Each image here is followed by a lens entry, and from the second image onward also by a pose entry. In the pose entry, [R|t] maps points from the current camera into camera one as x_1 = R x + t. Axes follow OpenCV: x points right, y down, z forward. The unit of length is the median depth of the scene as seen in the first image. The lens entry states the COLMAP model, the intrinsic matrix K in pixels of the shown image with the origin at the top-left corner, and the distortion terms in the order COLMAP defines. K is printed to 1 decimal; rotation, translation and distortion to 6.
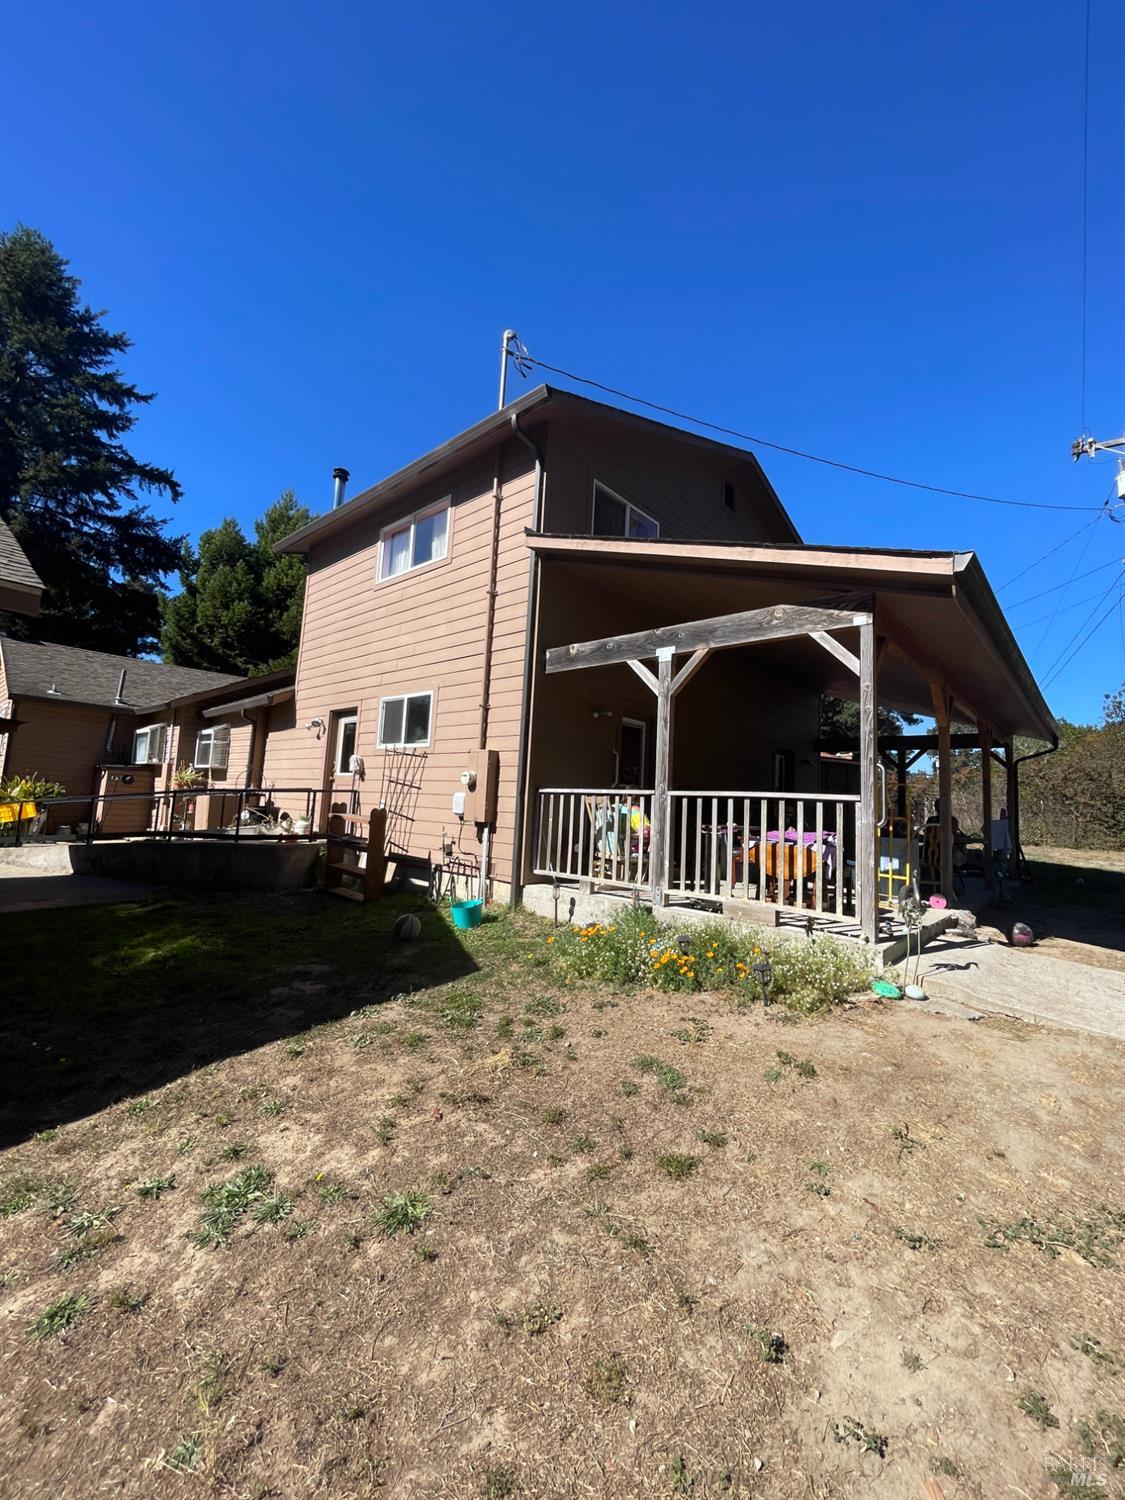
lens RADIAL K [[608.0, 0, 559.6], [0, 608.0, 748.7], [0, 0, 1]] dist [0.001032, 0.001145]
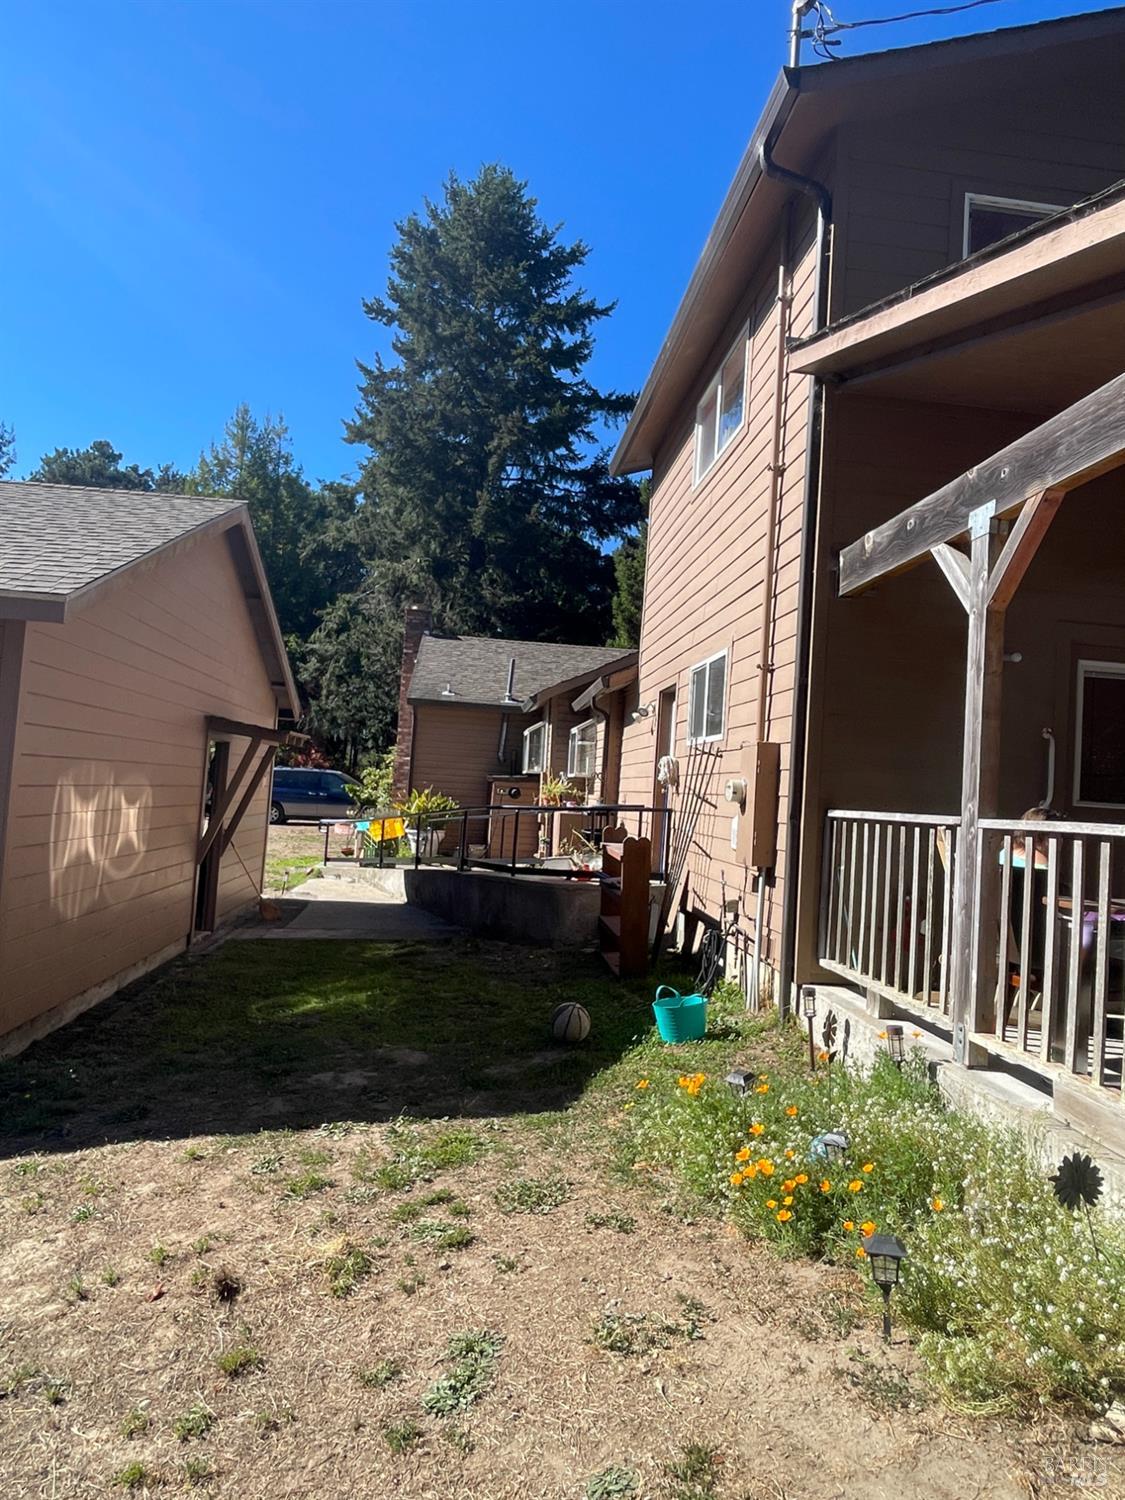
lens RADIAL K [[939.1, 0, 565.6], [0, 939.1, 745.7], [0, 0, 1]] dist [0.004396, 0.000945]
pose [[0.744149, -0.036179, -0.667033, 0.353257], [0.037024, 0.999231, -0.012893, 0.010844], [0.666987, -0.015102, 0.744917, 0.220685]]
